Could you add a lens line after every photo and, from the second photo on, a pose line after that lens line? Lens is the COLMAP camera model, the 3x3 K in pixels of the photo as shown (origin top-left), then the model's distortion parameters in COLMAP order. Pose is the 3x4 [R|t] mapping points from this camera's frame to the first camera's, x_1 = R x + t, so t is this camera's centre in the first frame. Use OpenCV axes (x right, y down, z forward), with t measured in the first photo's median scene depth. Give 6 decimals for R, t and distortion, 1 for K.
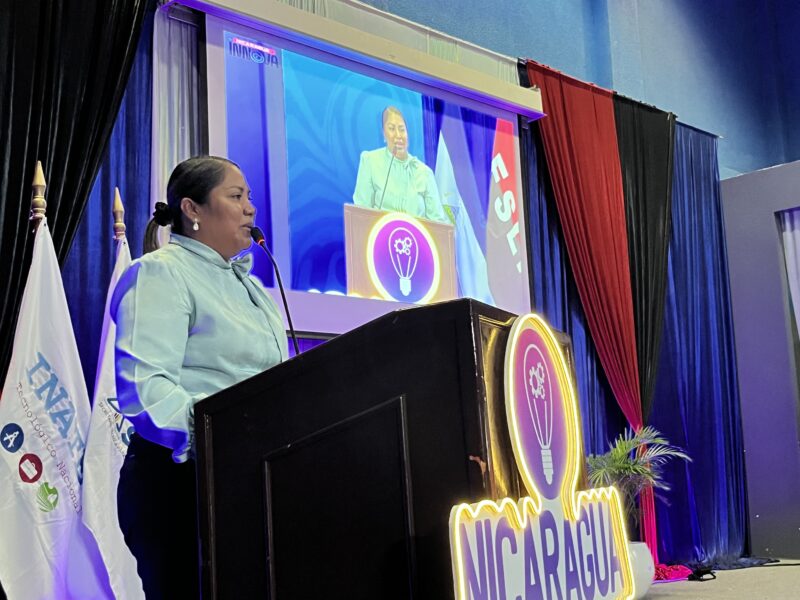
lens RADIAL K [[1088.7, 0, 400.0], [0, 1088.7, 300.0], [0, 0, 1]] dist [0.099290, -0.060443]
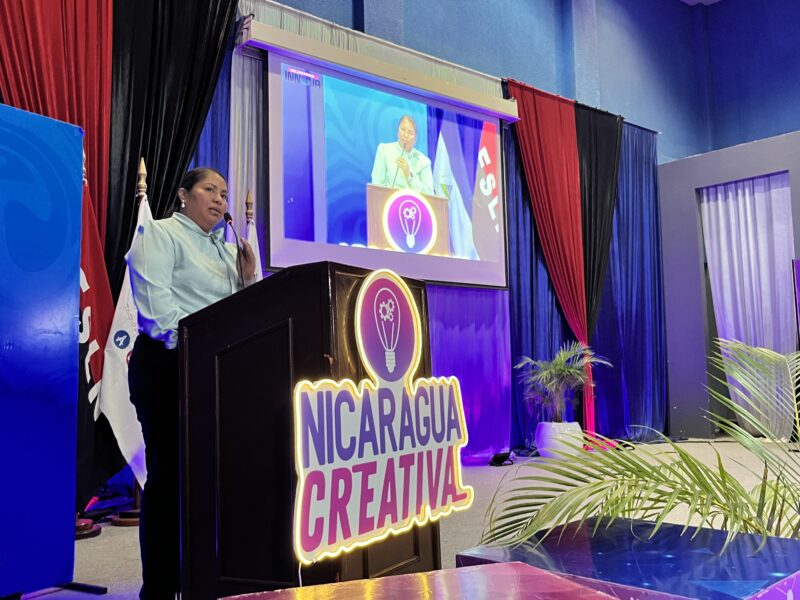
lens RADIAL K [[804.3, 0, 403.3], [0, 804.3, 284.3], [0, 0, 1]] dist [0.071699, 0.002068]
pose [[0.997509, 0.015964, -0.068711, 0.066635], [-0.012677, 0.998766, 0.048016, -0.006558], [0.069393, -0.047026, 0.996480, -0.056499]]
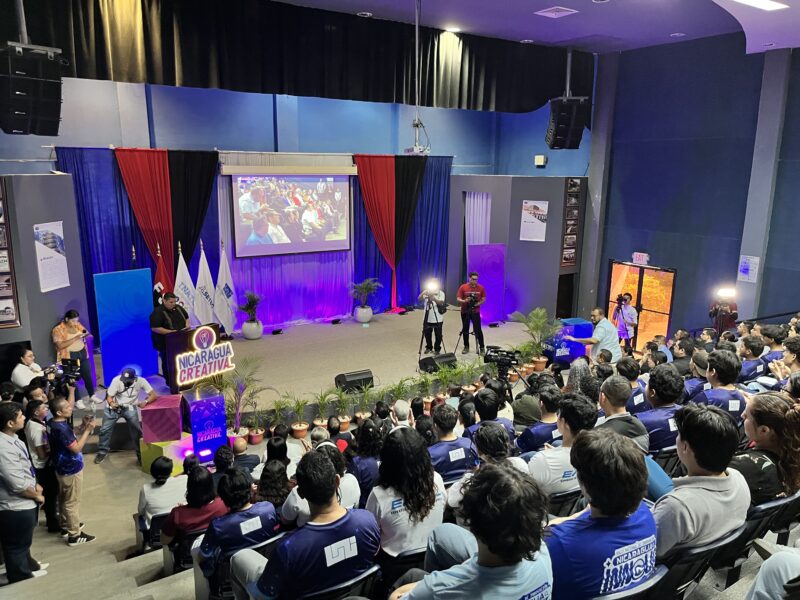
lens RADIAL K [[601.8, 0, 402.7], [0, 601.8, 304.9], [0, 0, 1]] dist [0.059499, -0.095089]
pose [[0.980981, 0.083175, -0.175383, 0.673216], [-0.014129, 0.931741, 0.362847, -0.512796], [0.193591, -0.353468, 0.915195, -0.788721]]
